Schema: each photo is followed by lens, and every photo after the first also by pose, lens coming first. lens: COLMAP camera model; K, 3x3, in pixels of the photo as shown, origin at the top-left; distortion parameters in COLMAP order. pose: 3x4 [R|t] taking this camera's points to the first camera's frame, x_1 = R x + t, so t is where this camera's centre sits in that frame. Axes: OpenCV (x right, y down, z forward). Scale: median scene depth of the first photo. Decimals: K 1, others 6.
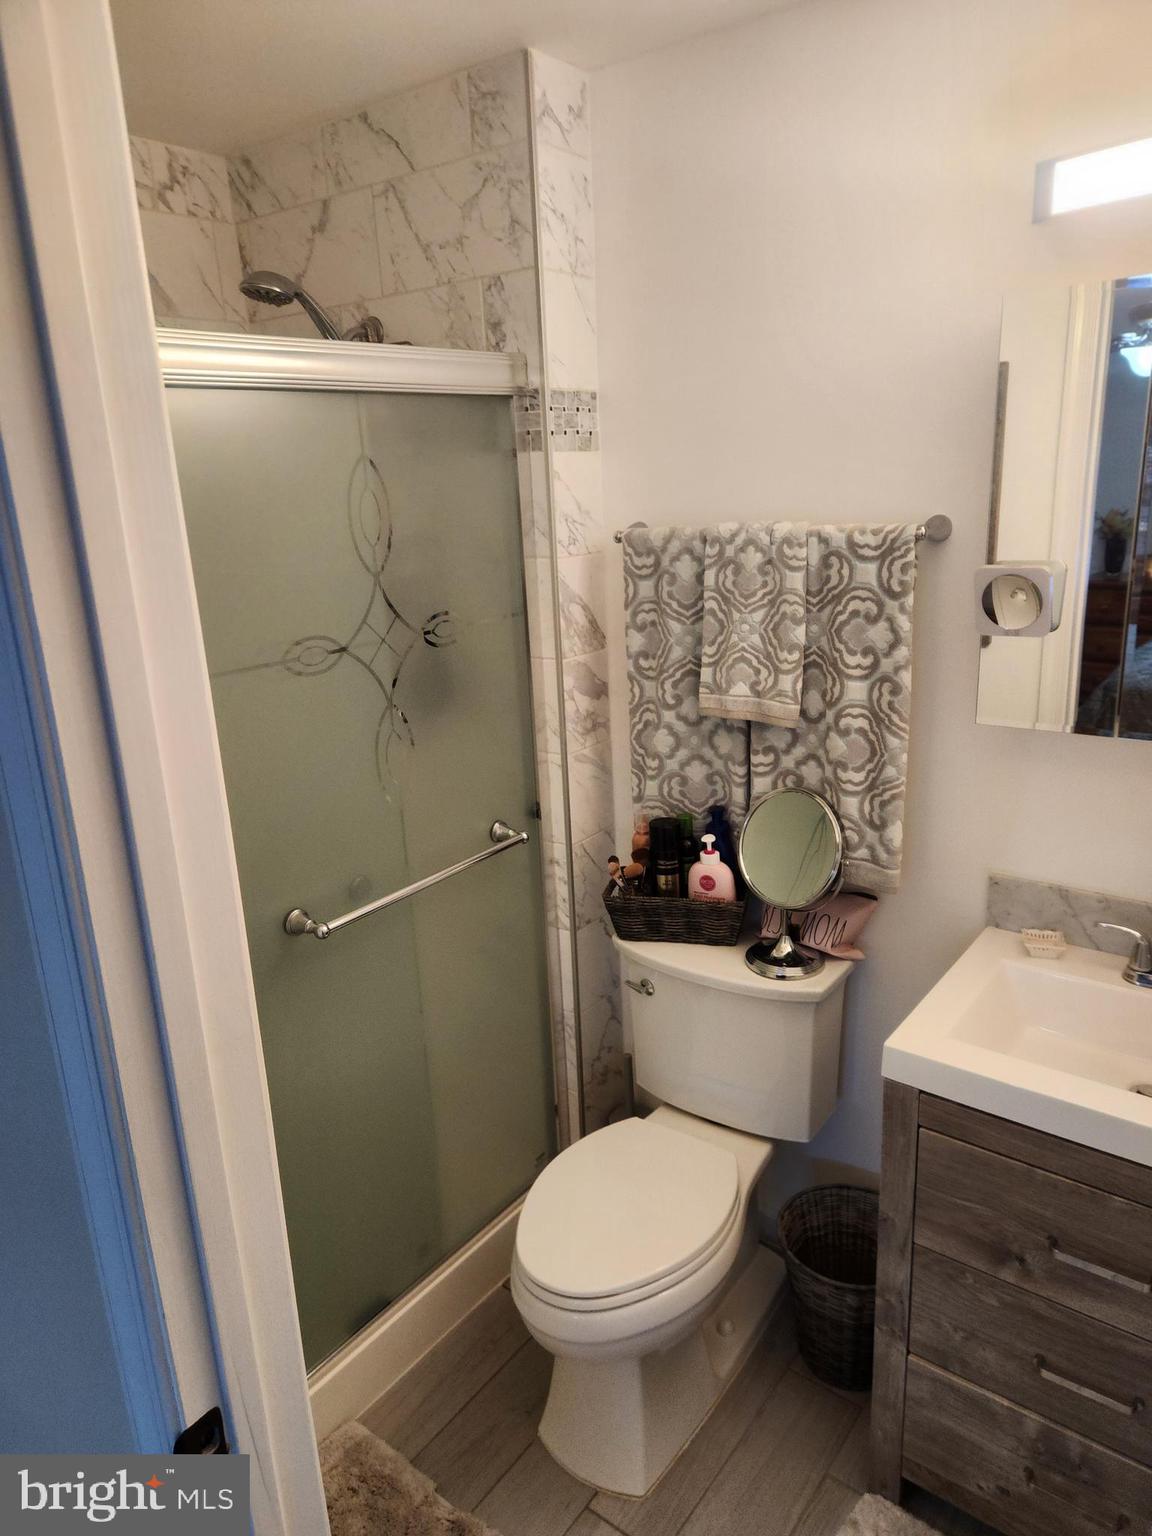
lens RADIAL K [[1041.0, 0, 568.1], [0, 1041.0, 771.9], [0, 0, 1]] dist [0.081367, -0.079264]
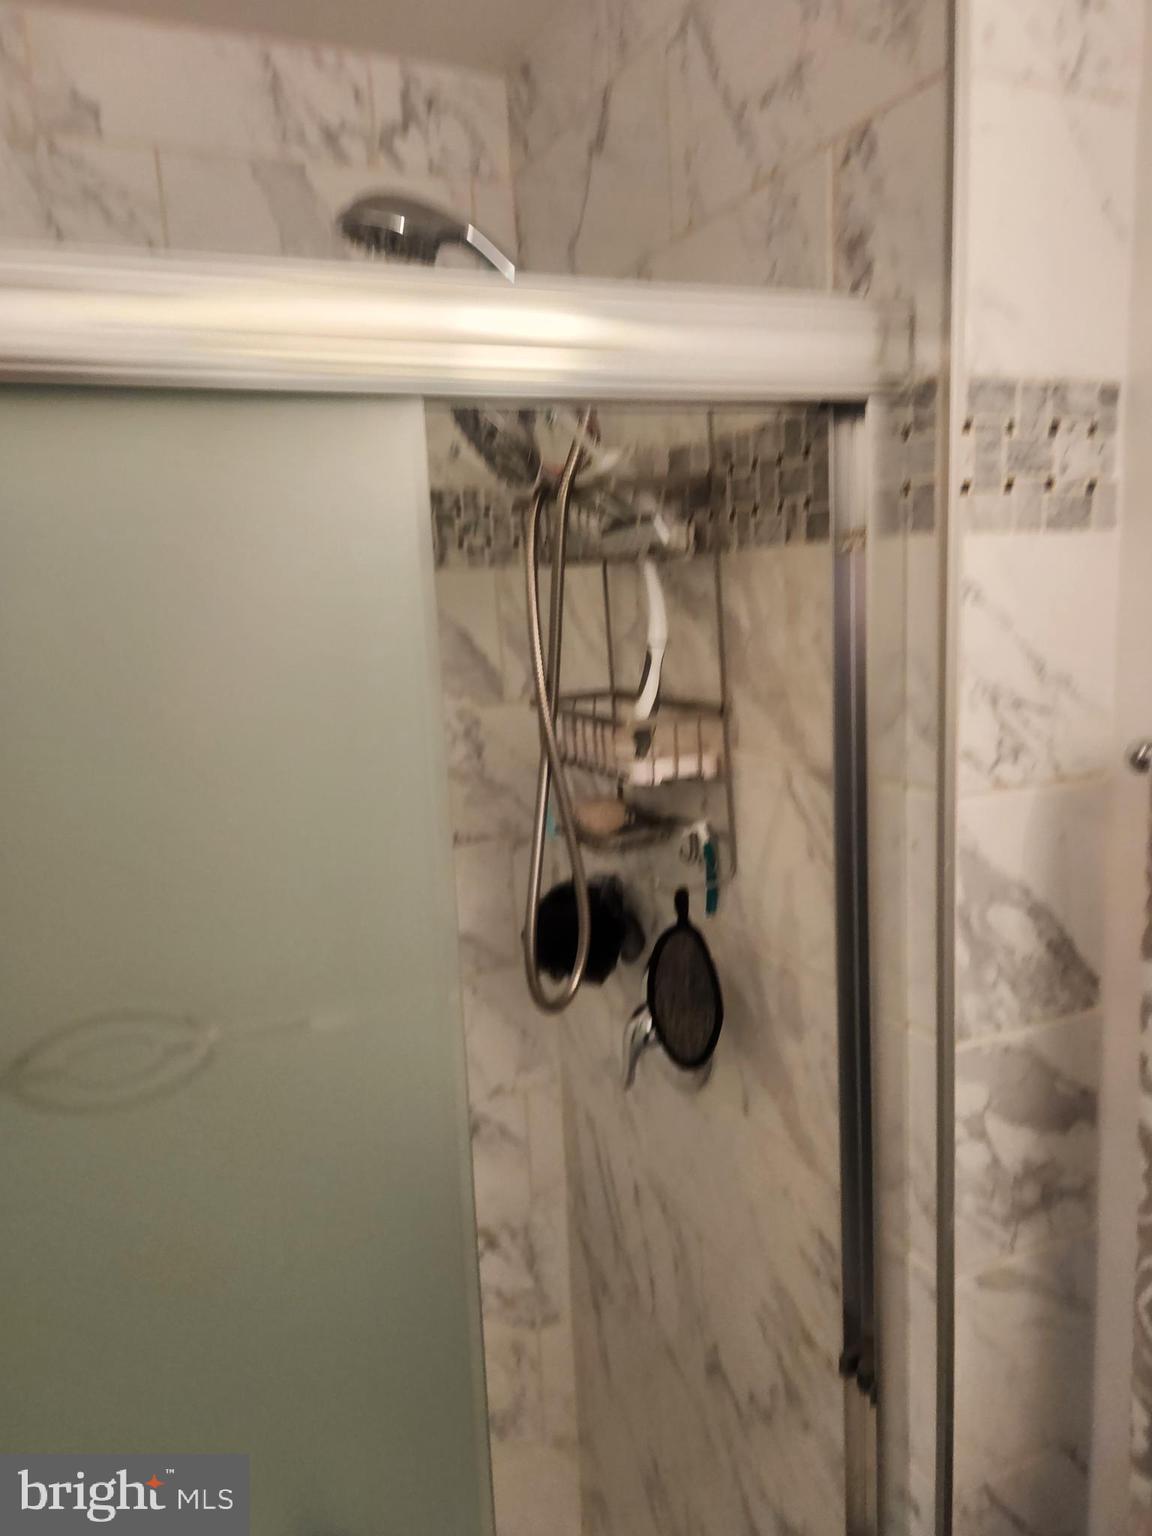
lens RADIAL K [[1099.9, 0, 581.0], [0, 1099.9, 760.8], [0, 0, 1]] dist [0.028971, -0.008809]
pose [[0.867979, 0.087353, -0.488857, 0.071079], [-0.135242, 0.988779, -0.063442, -0.177660], [0.477830, 0.121180, 0.870054, 0.589527]]
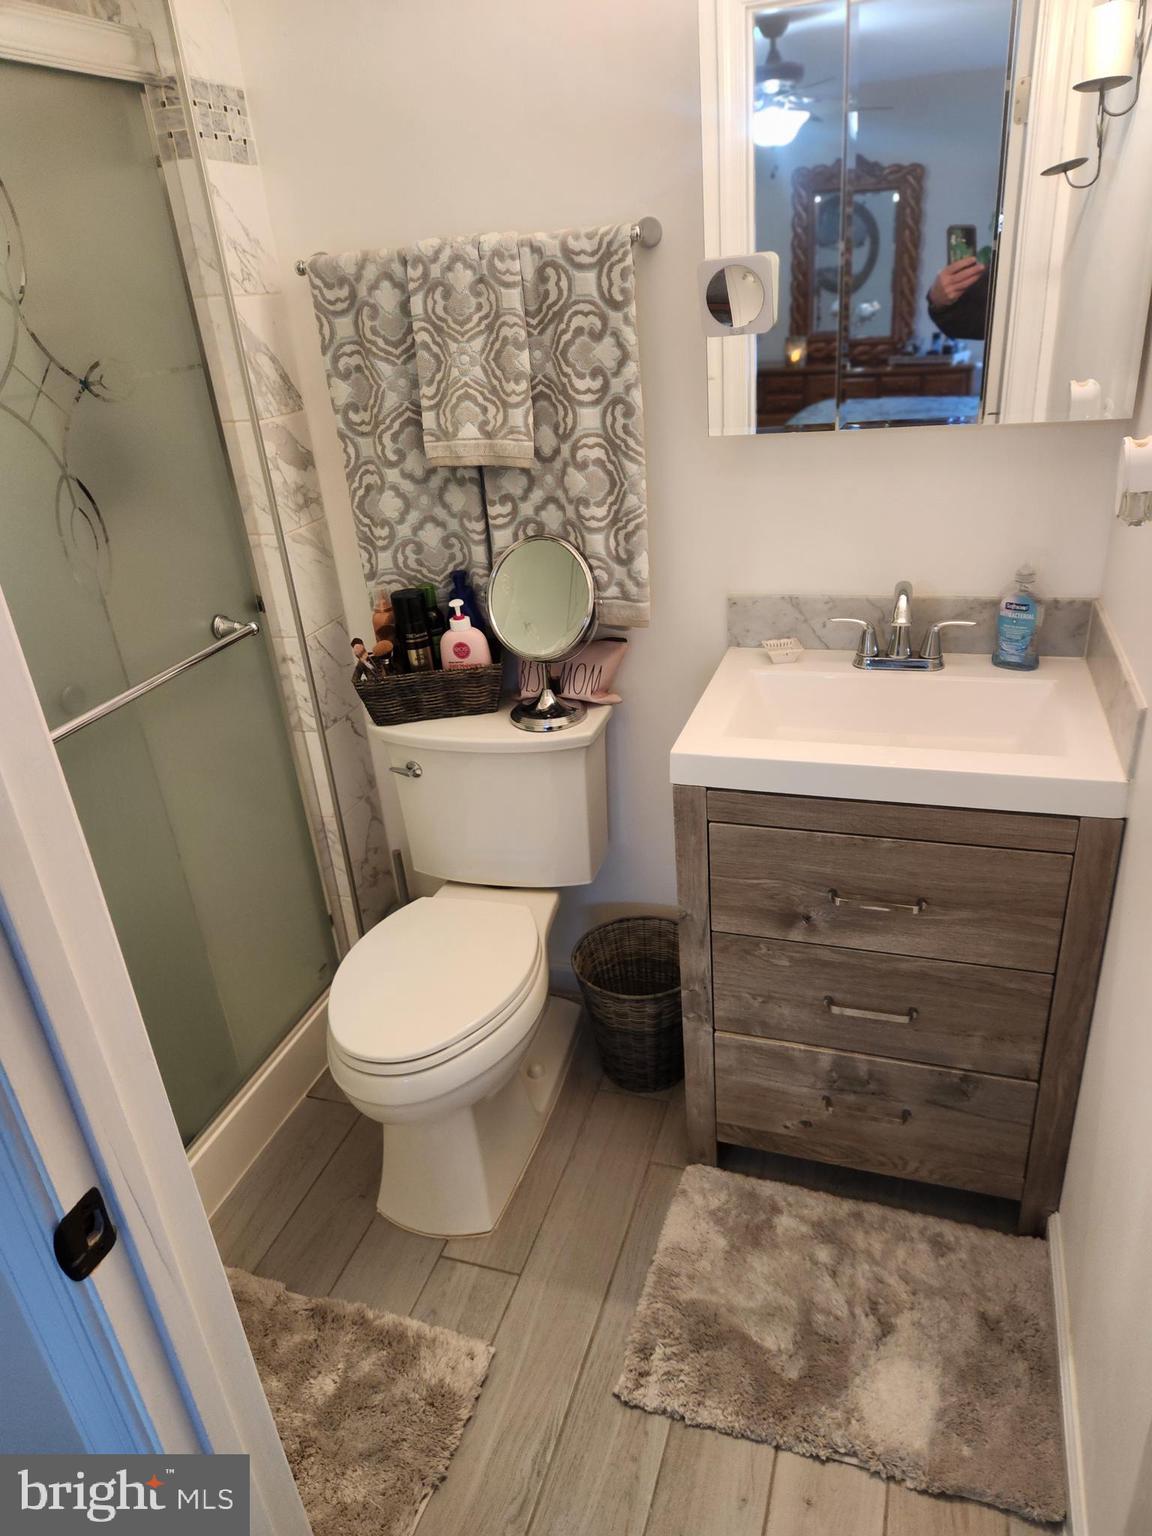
lens RADIAL K [[1041.0, 0, 575.2], [0, 1041.0, 778.8], [0, 0, 1]] dist [0.081367, -0.079264]
pose [[0.941878, -0.170649, 0.289387, -0.067230], [0.126544, 0.978152, 0.164941, 0.078433], [-0.311212, -0.118735, 0.942894, 0.046458]]
